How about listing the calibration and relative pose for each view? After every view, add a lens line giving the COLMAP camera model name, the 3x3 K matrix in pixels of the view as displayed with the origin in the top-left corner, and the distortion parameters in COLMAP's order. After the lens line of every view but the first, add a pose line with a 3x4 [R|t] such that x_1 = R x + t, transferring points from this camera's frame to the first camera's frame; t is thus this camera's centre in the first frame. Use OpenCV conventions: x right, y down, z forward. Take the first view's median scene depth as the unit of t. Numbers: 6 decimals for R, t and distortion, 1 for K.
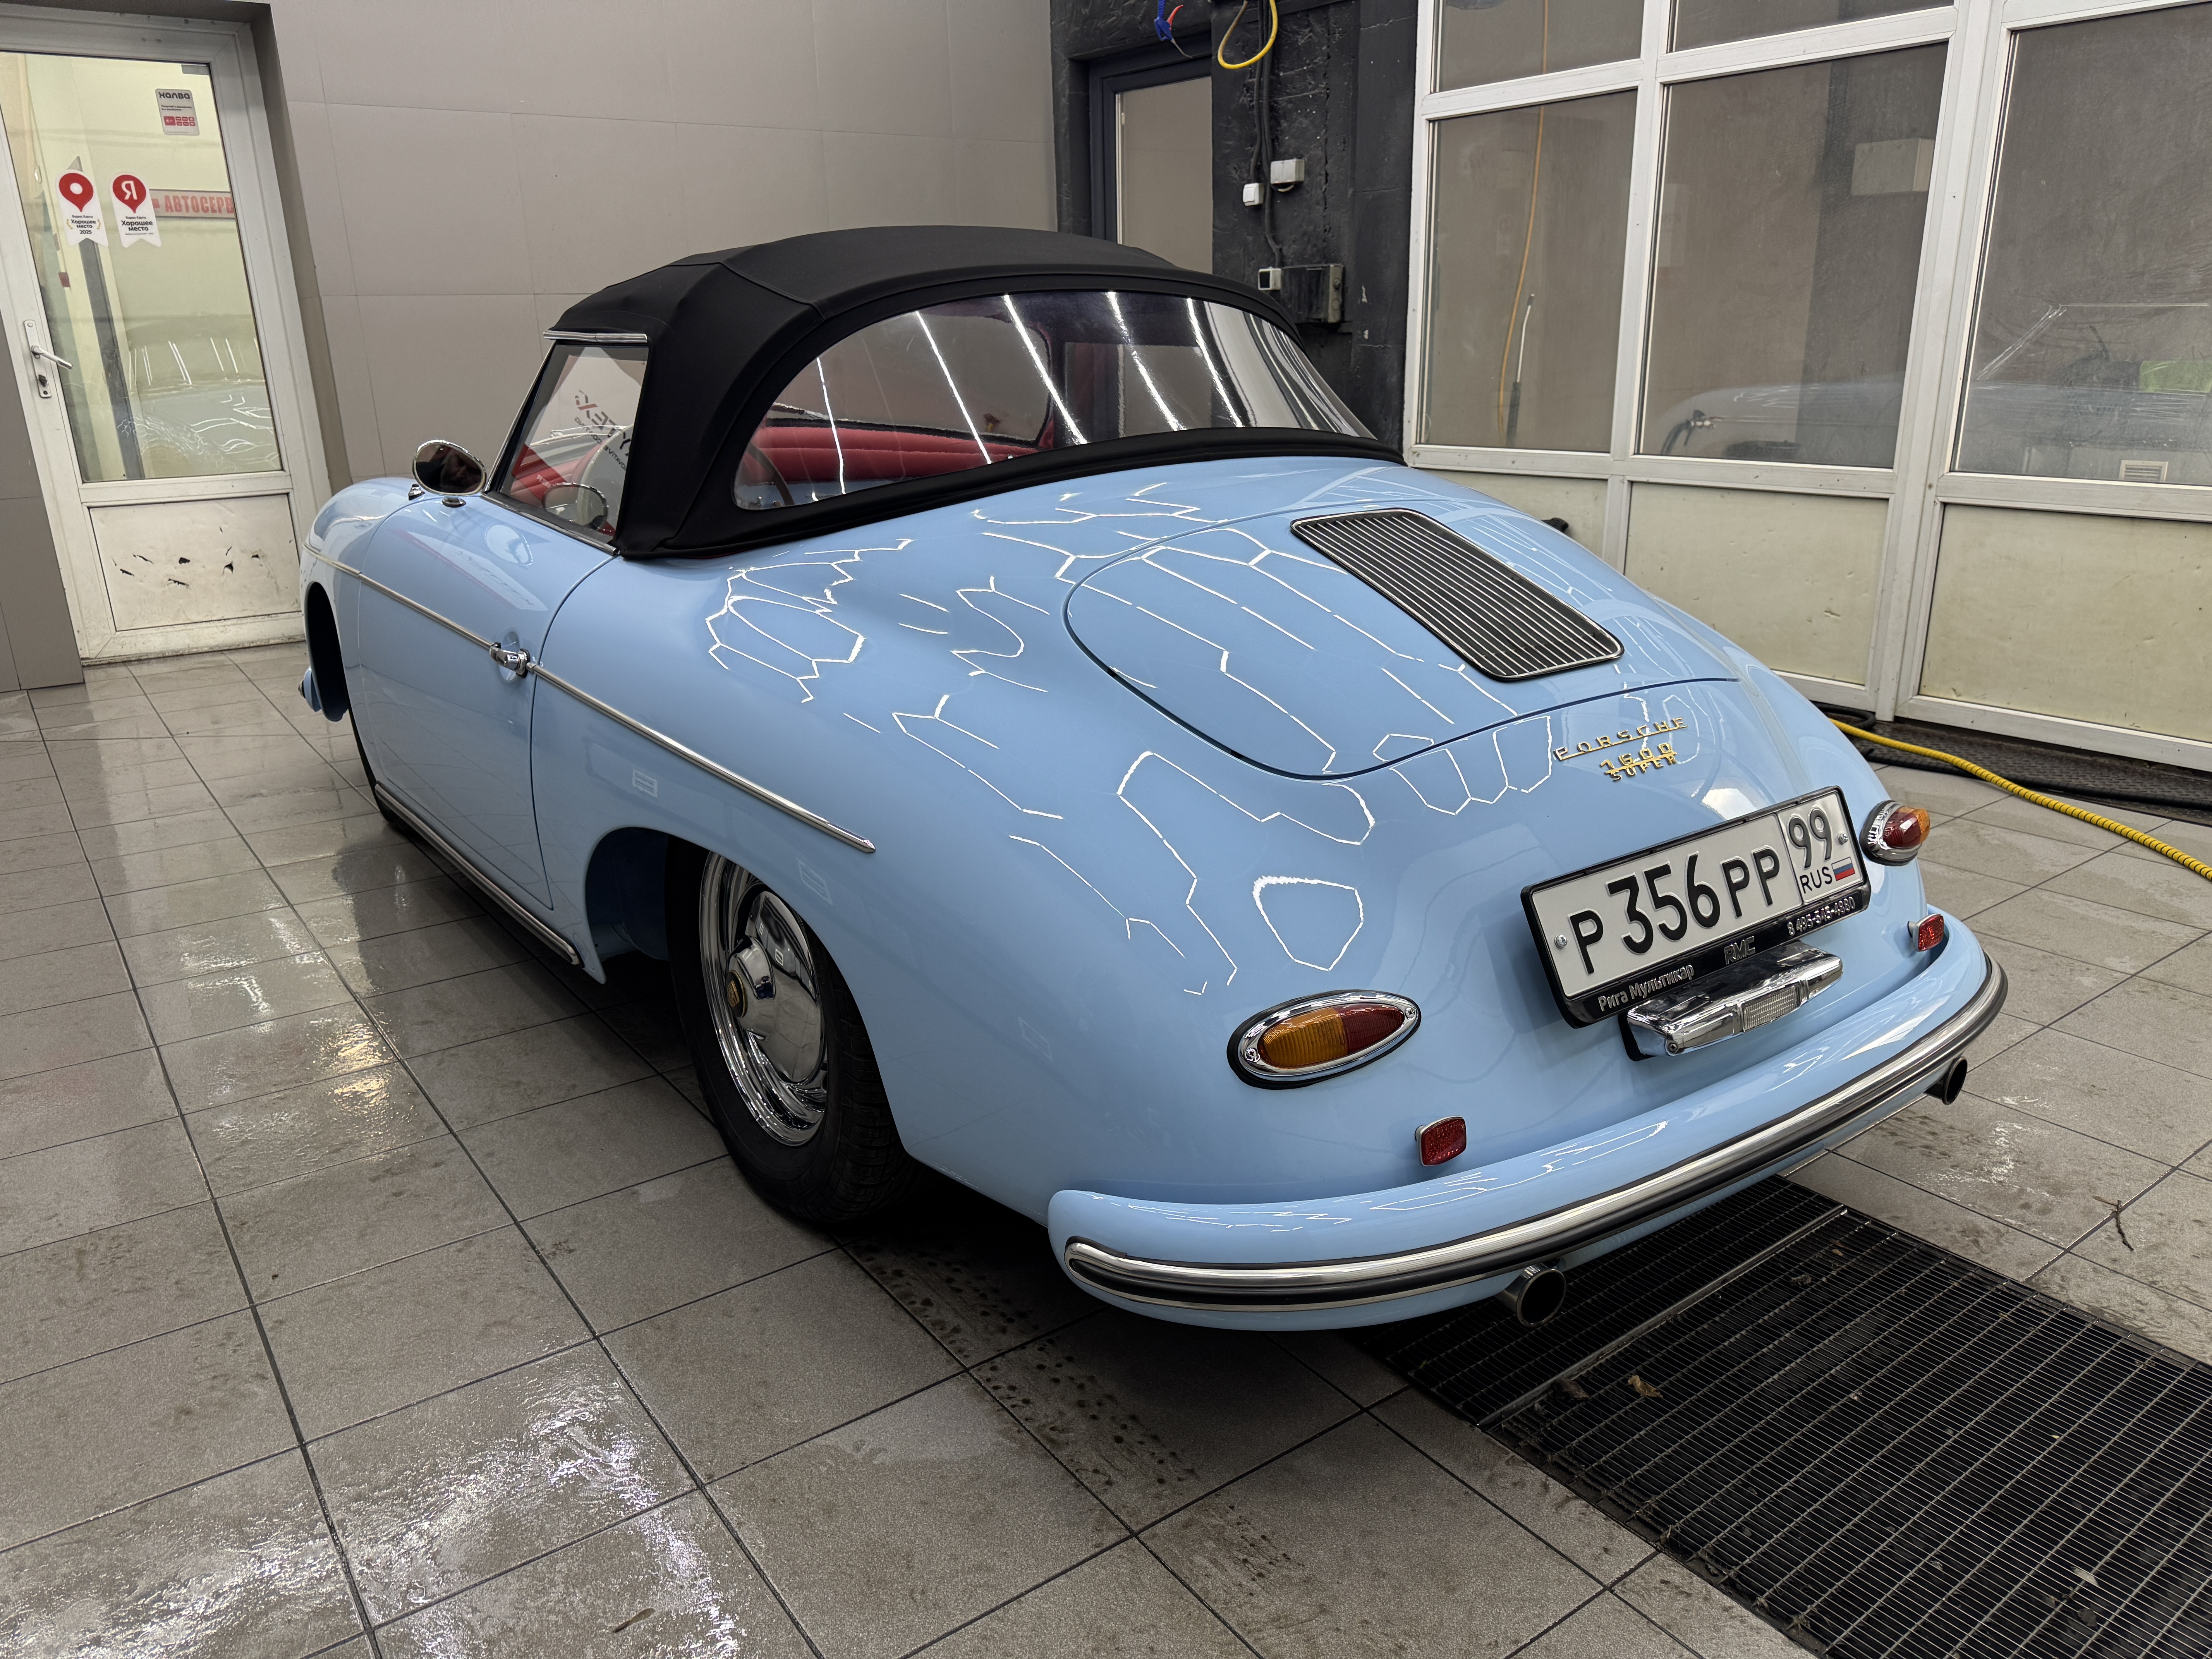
lens RADIAL K [[1559.0, 0, 1106.0], [0, 1559.0, 829.5], [0, 0, 1]] dist [-0.008483, -0.002488]
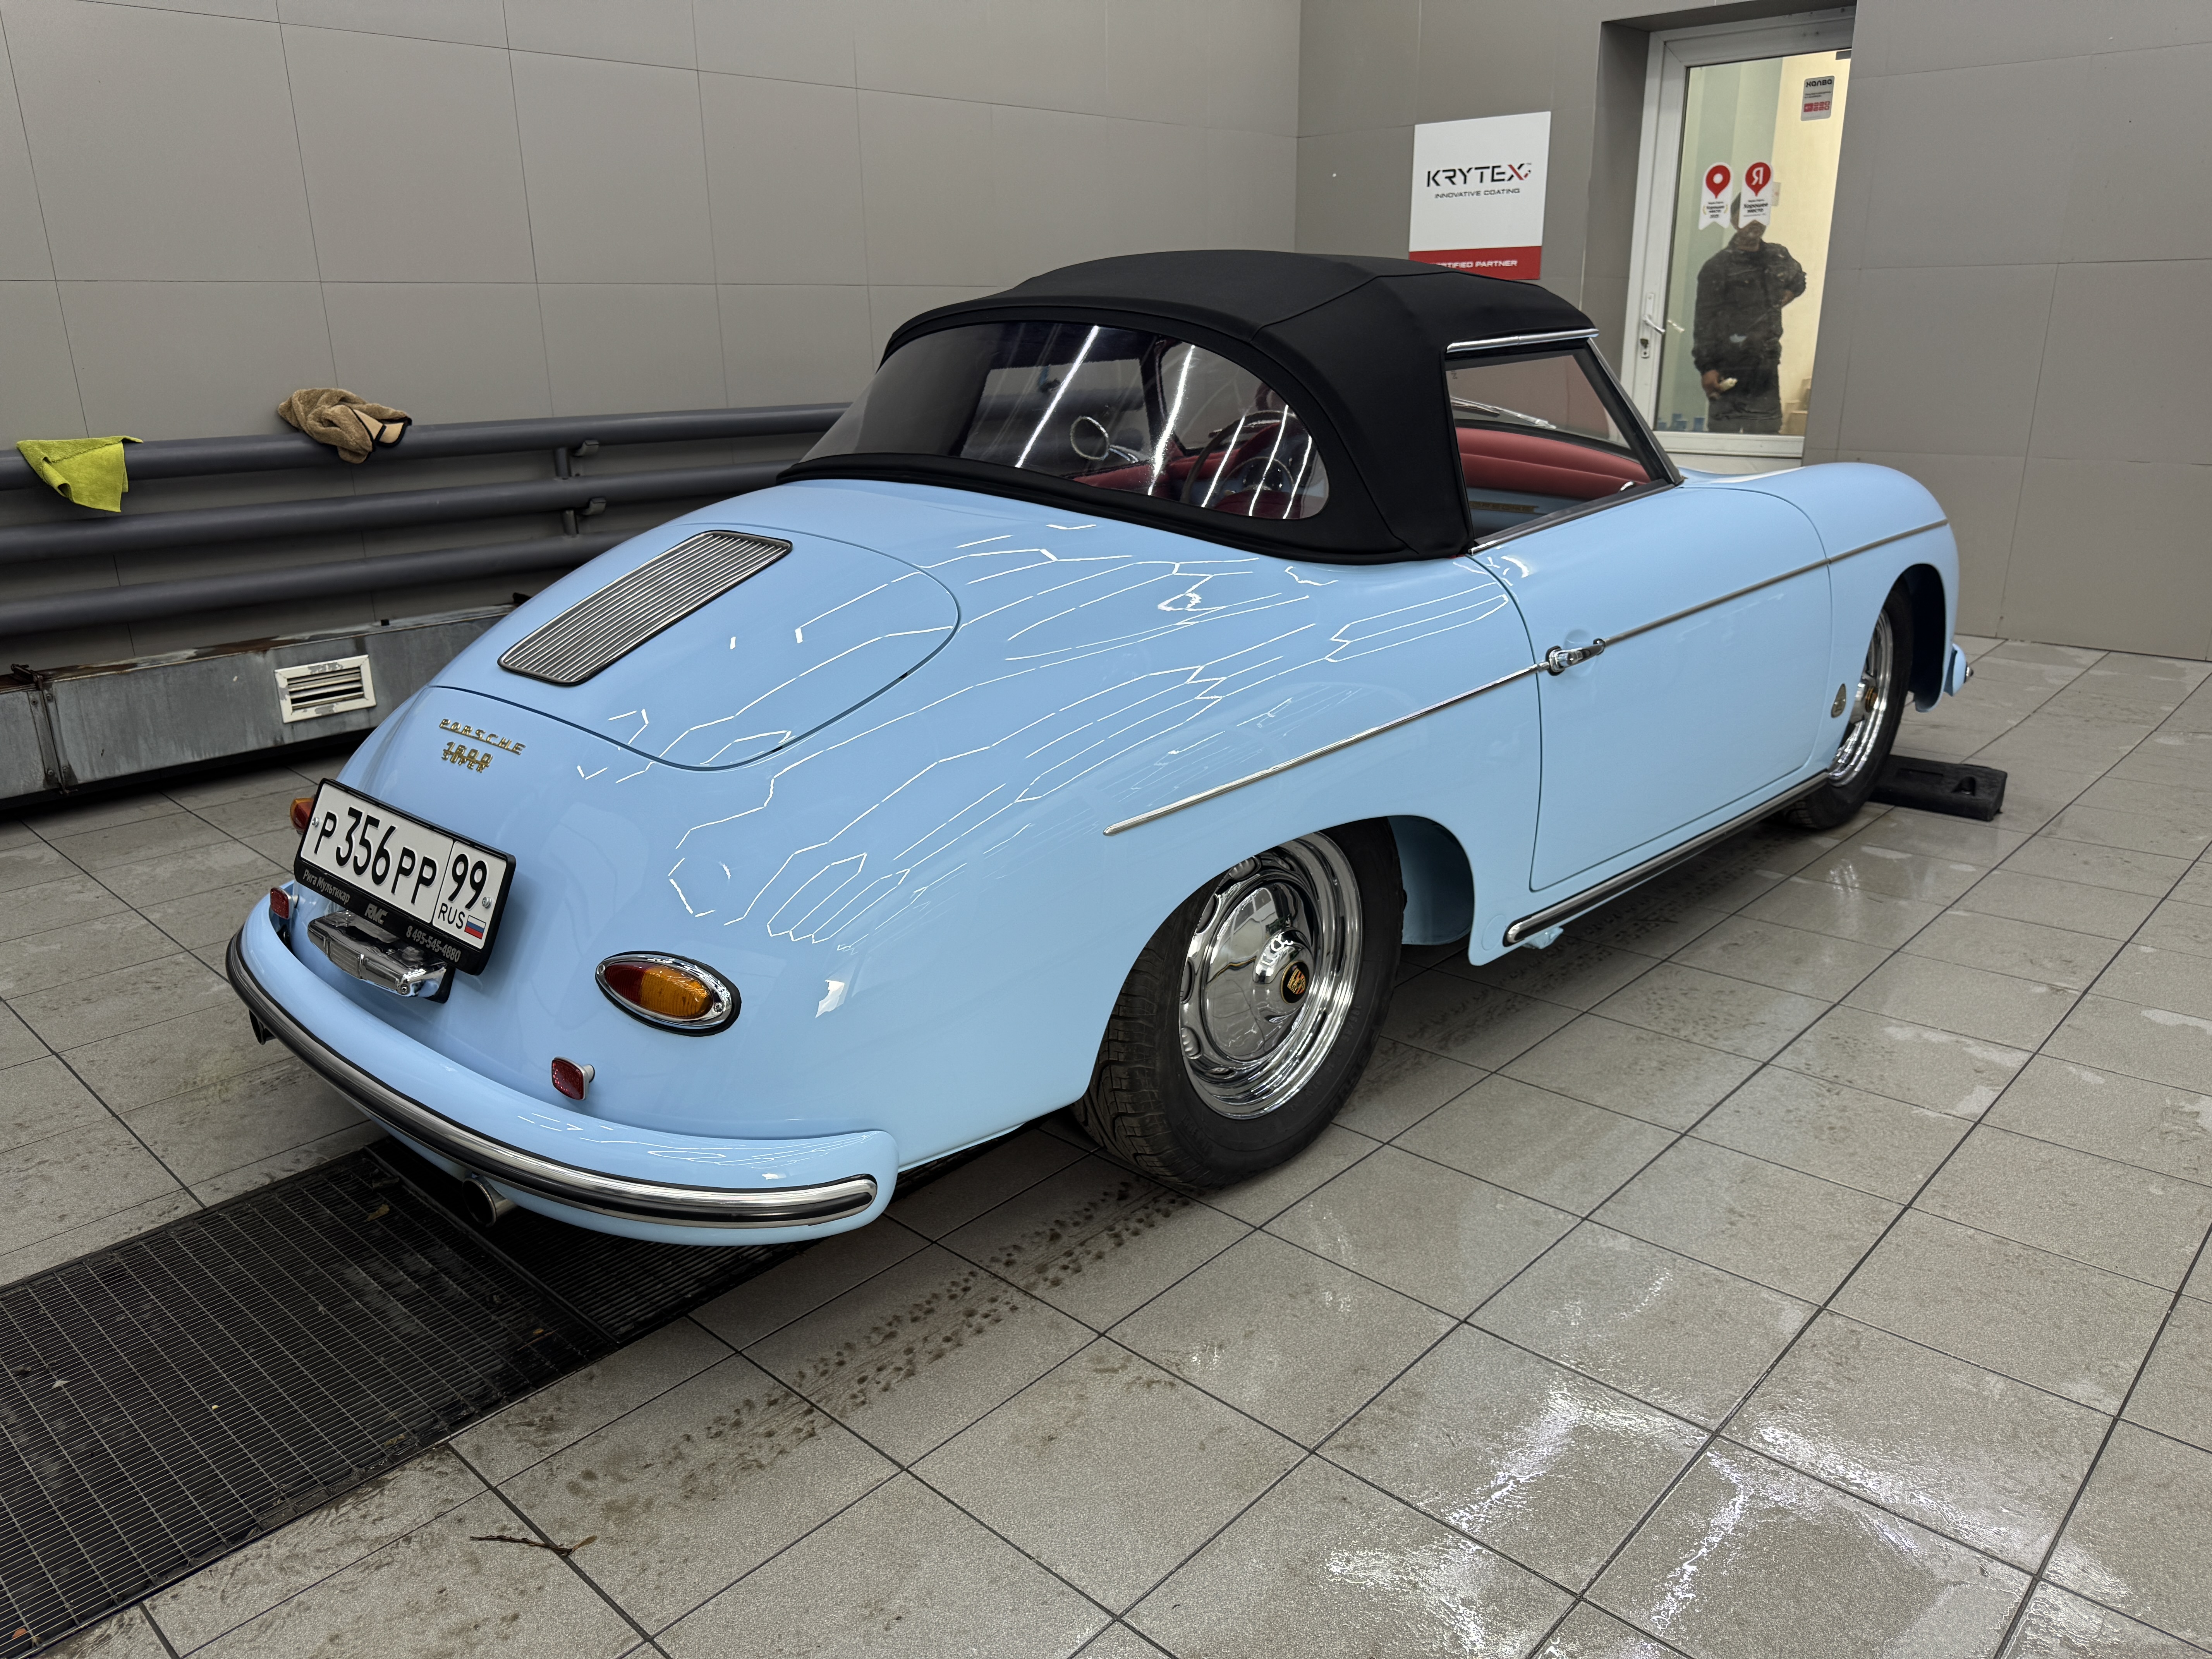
lens RADIAL K [[1559.0, 0, 1106.0], [0, 1559.0, 829.5], [0, 0, 1]] dist [-0.008483, -0.002488]
pose [[0.204448, 0.319771, -0.925174, 1.502424], [-0.283414, 0.923994, 0.256733, -0.418726], [0.936951, 0.209719, 0.279536, 1.101378]]
